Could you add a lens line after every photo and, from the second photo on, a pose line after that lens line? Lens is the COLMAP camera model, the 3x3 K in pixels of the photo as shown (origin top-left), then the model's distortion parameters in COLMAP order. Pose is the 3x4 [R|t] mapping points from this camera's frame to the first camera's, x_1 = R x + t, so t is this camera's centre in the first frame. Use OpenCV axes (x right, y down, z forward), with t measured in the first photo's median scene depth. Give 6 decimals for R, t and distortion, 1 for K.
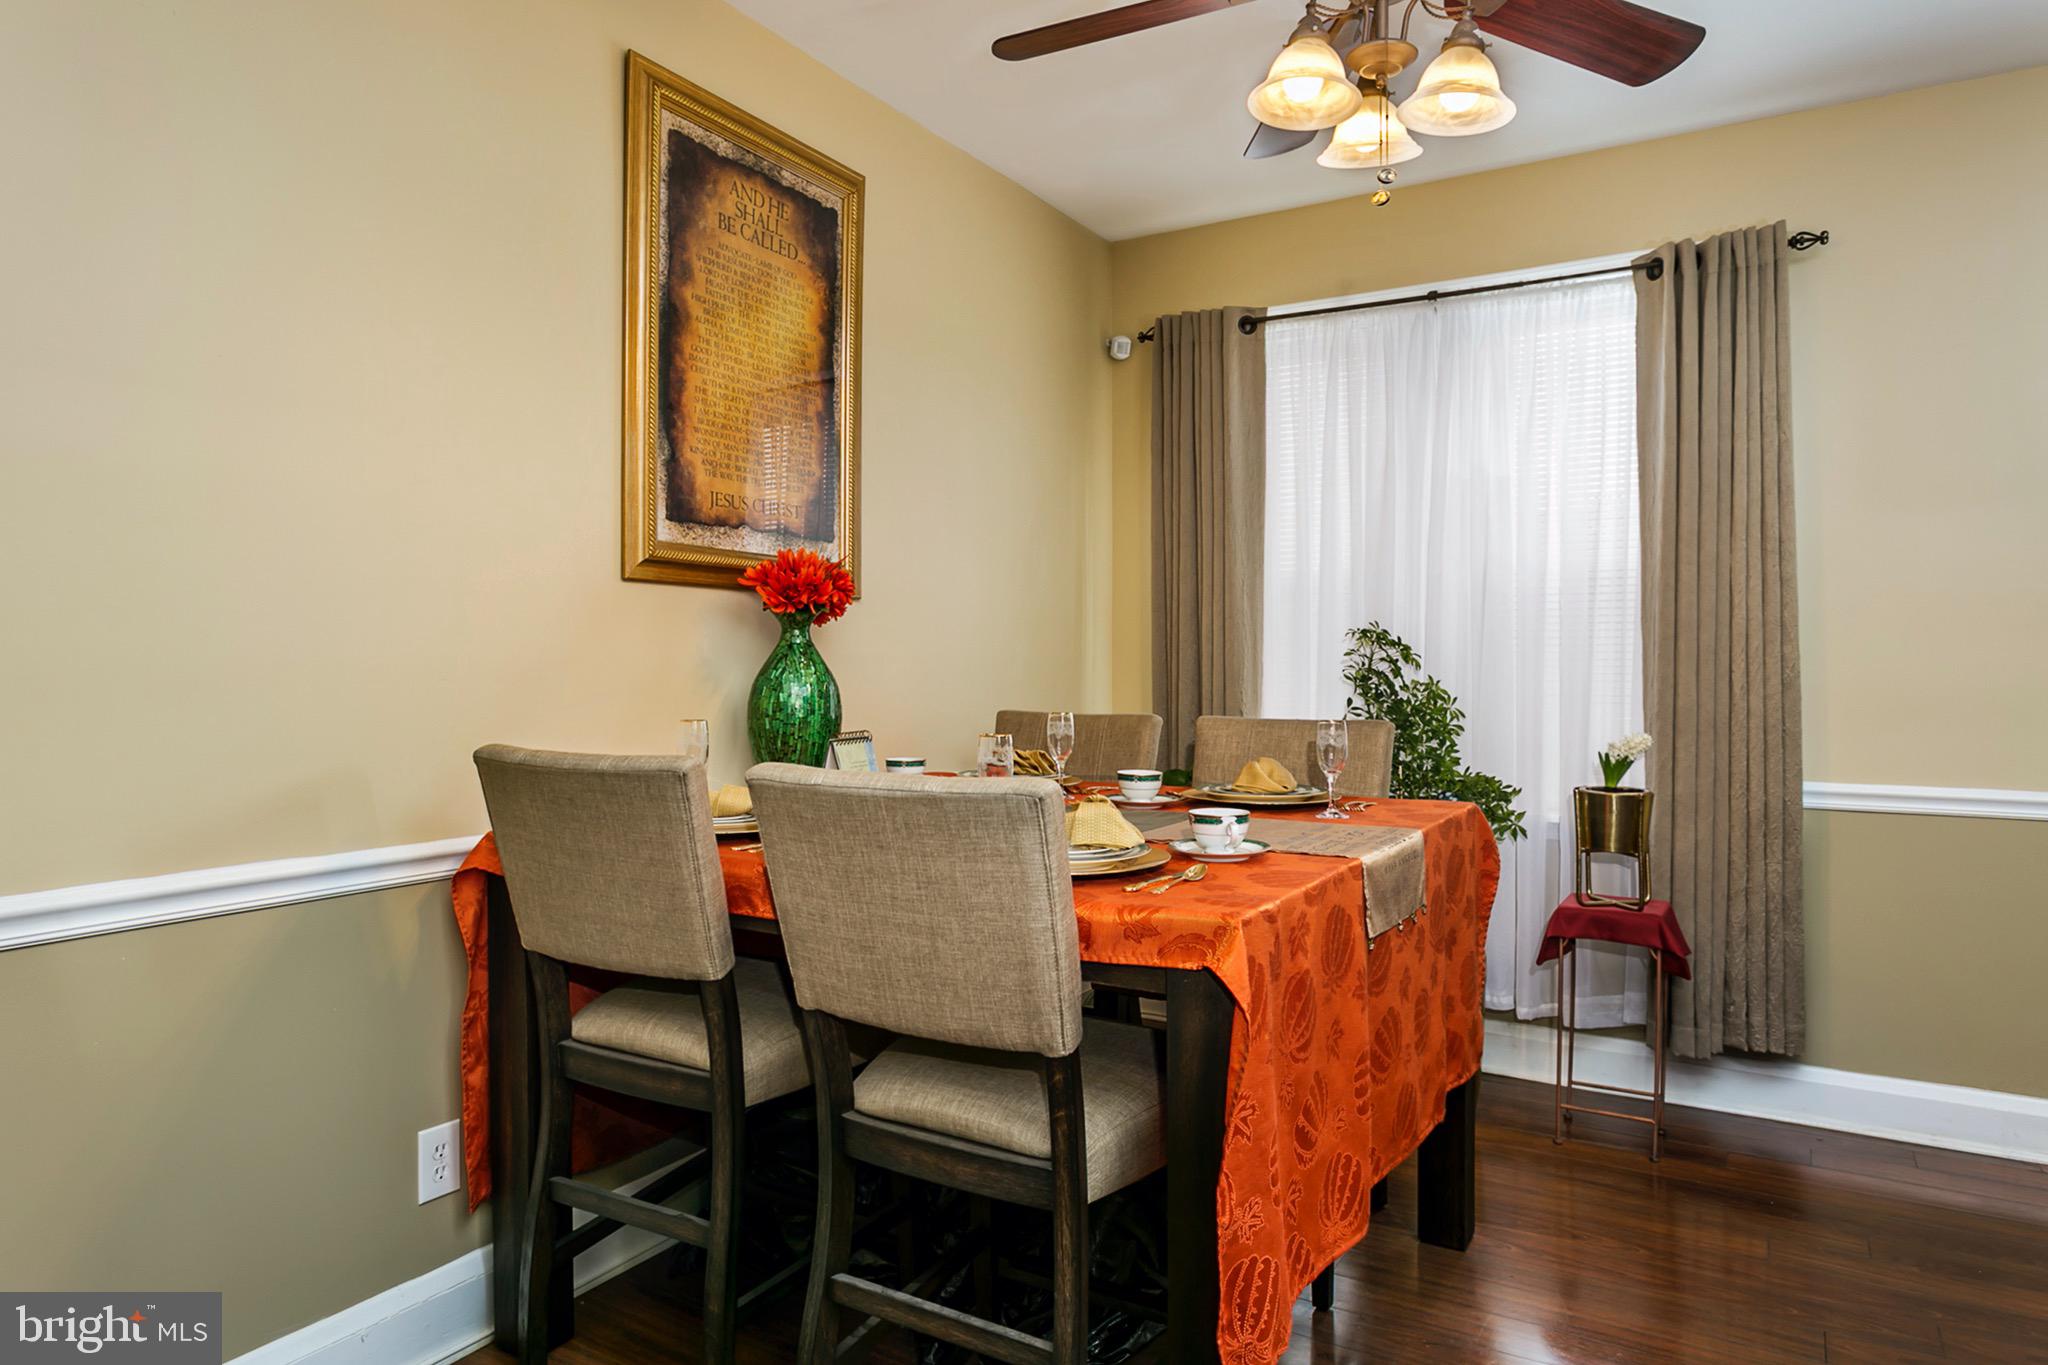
lens RADIAL K [[1290.9, 0, 1020.8], [0, 1290.9, 678.3], [0, 0, 1]] dist [0.000978, 0.000016]
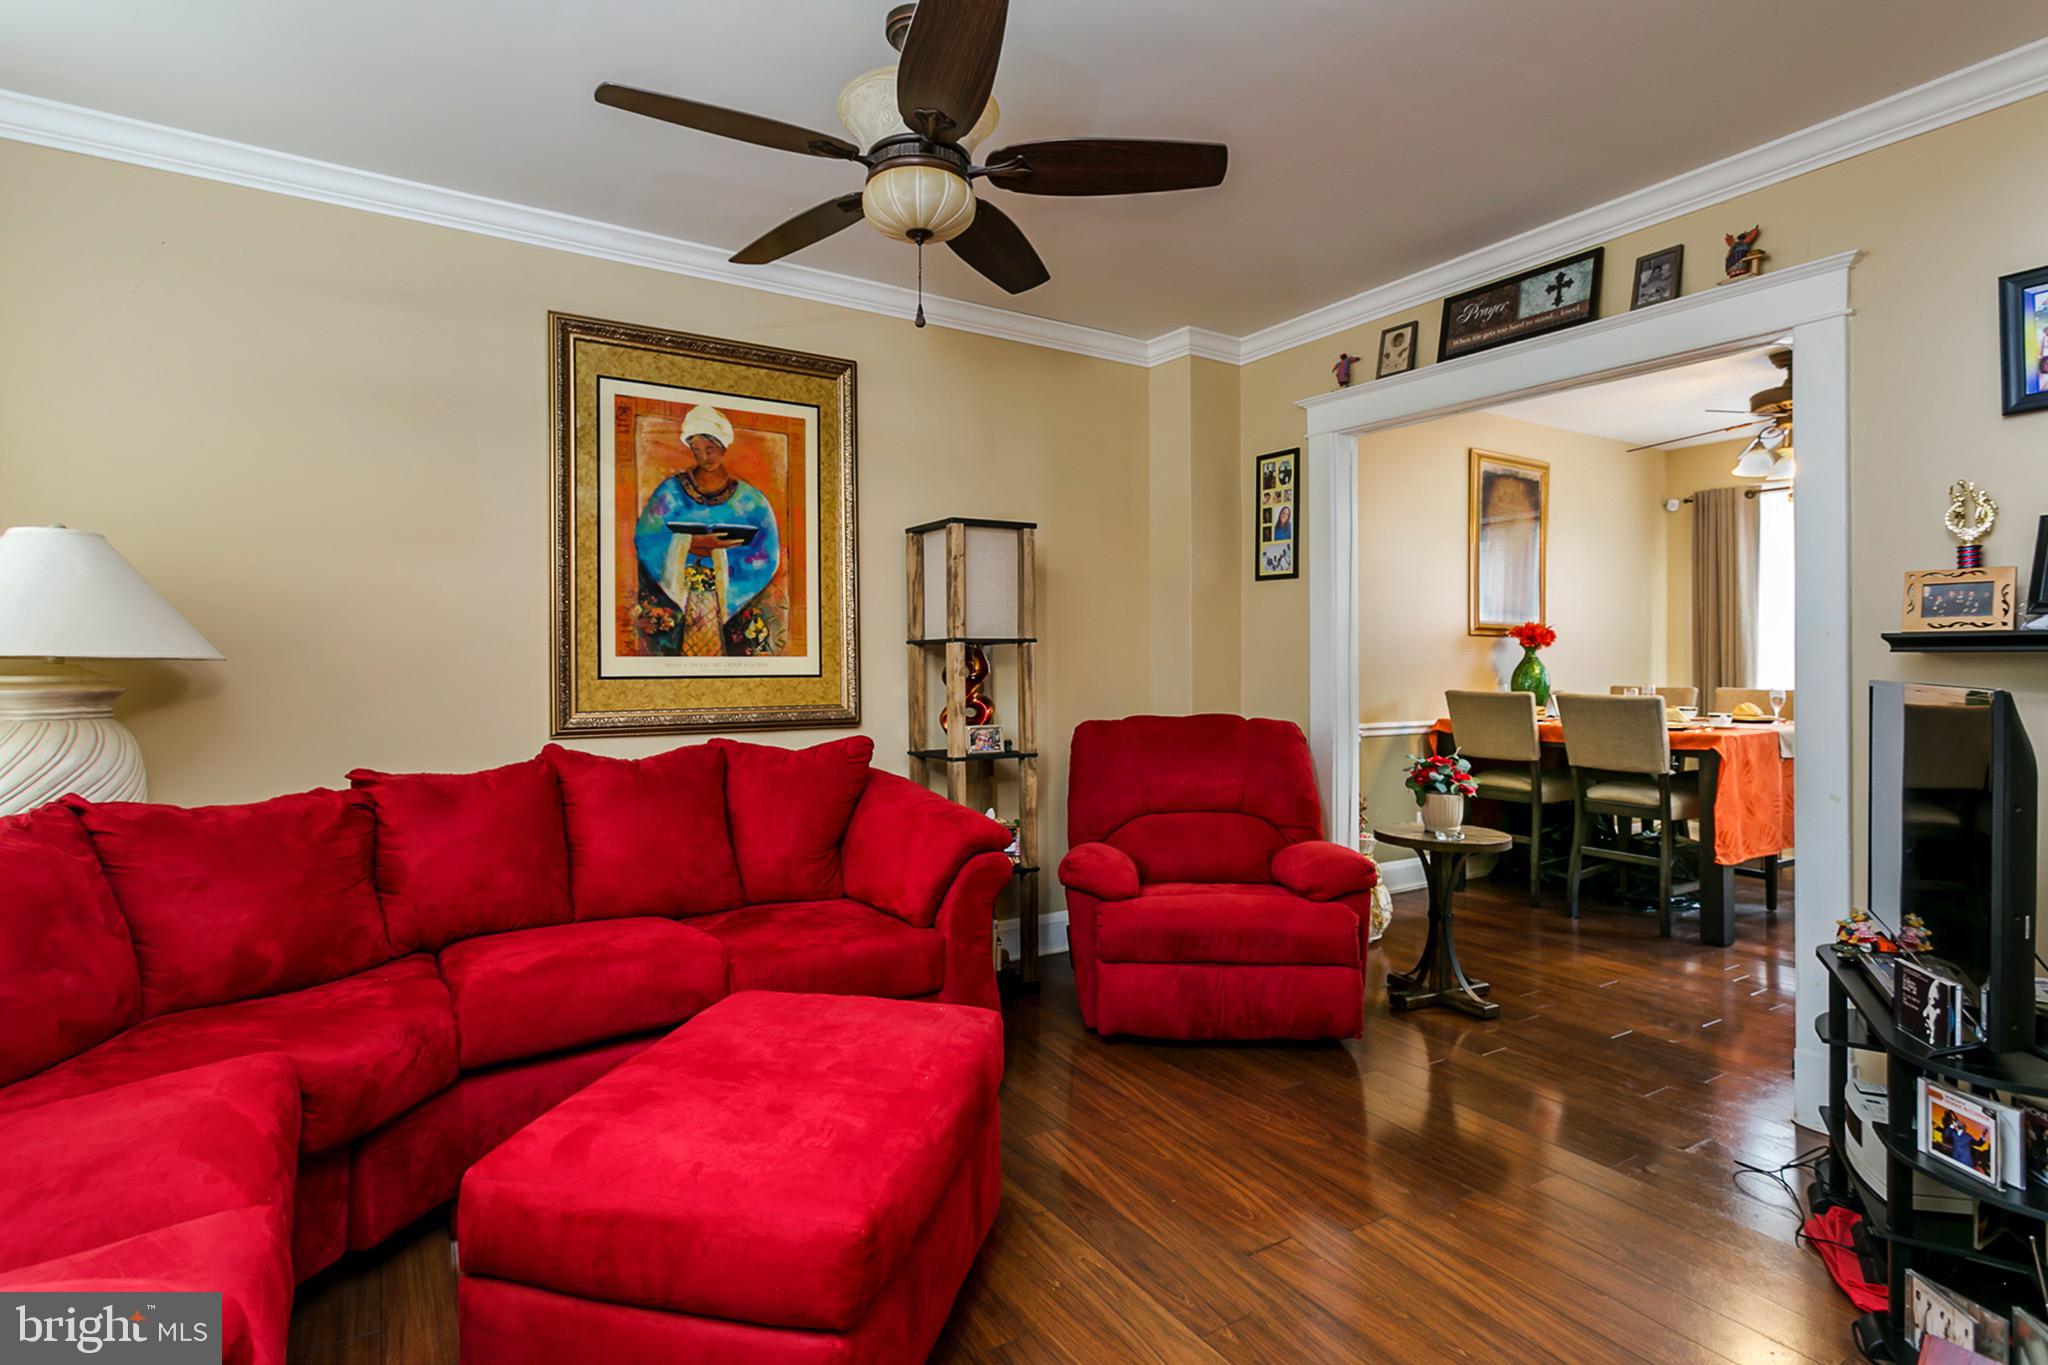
lens RADIAL K [[995.4, 0, 1027.7], [0, 995.4, 662.5], [0, 0, 1]] dist [-0.001717, -0.000083]
pose [[0.884144, -0.000942, -0.467213, -0.130203], [-0.005256, 0.999915, -0.011964, 0.013267], [0.467185, 0.013033, 0.884064, -1.236277]]
